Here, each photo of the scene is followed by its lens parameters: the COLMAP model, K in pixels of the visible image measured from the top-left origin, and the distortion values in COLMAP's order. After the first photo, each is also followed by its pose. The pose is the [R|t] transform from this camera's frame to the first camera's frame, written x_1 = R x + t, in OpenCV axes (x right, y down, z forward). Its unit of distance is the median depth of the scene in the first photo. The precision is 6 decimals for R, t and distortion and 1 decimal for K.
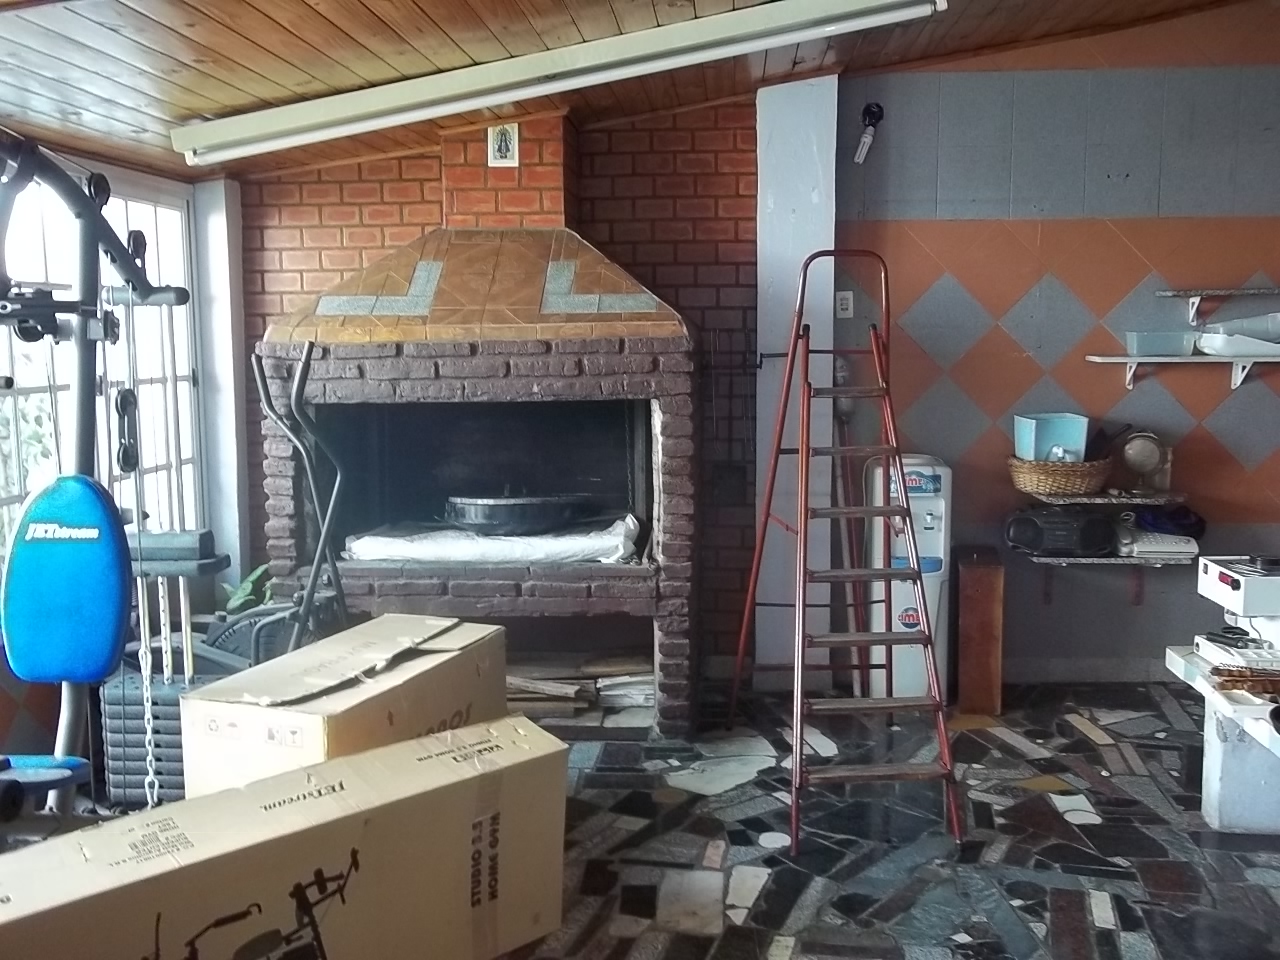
lens RADIAL K [[1208.4, 0, 660.0], [0, 1208.4, 478.1], [0, 0, 1]] dist [-0.013224, 0.063389]
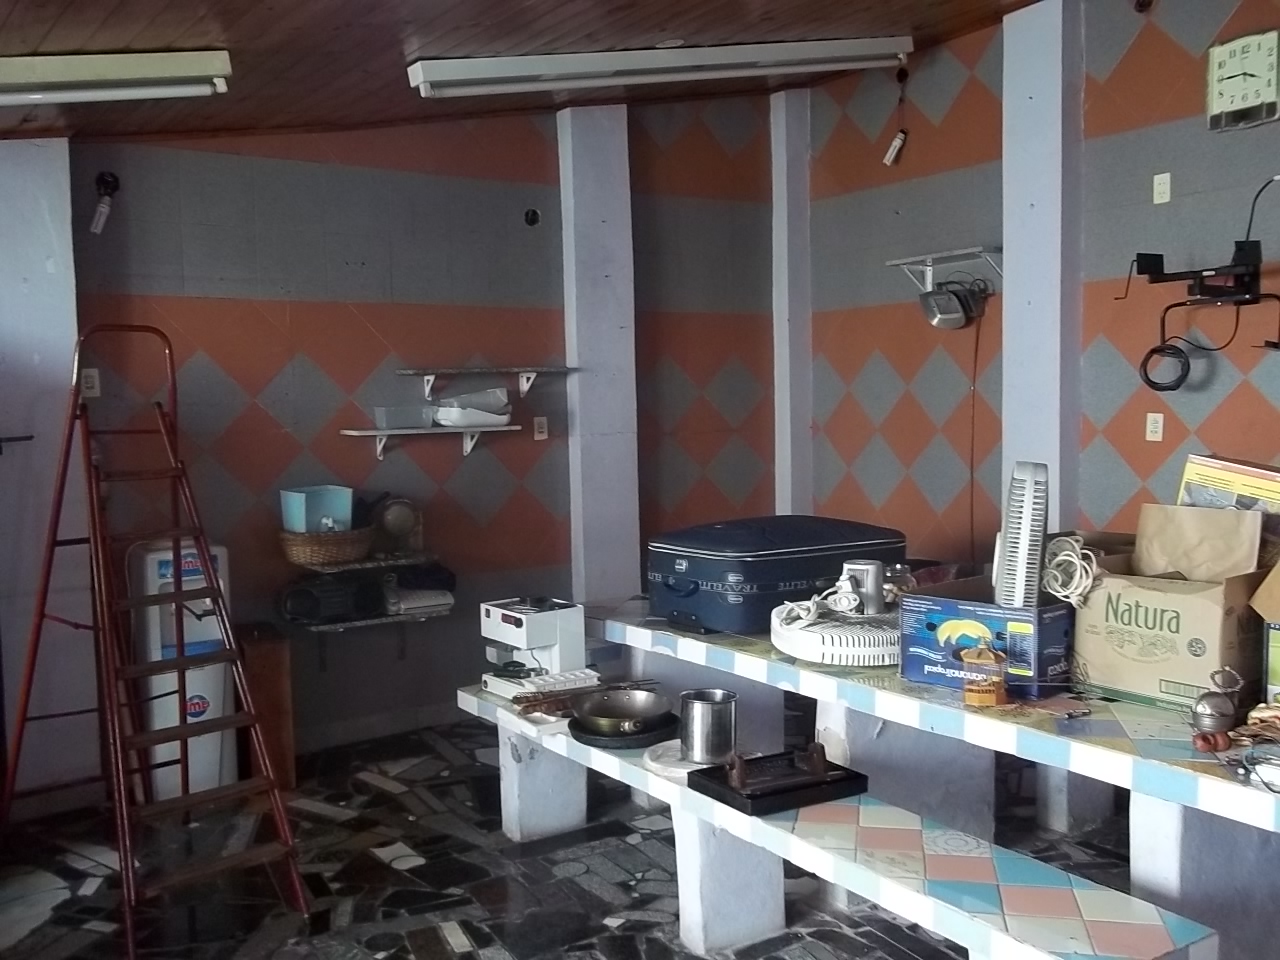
lens RADIAL K [[1208.4, 0, 660.0], [0, 1208.4, 478.1], [0, 0, 1]] dist [-0.013224, 0.063389]
pose [[0.775683, -0.052543, 0.628932, -0.107576], [0.093260, 0.995131, -0.031885, 0.000167], [-0.624194, 0.083387, 0.776806, 0.009603]]
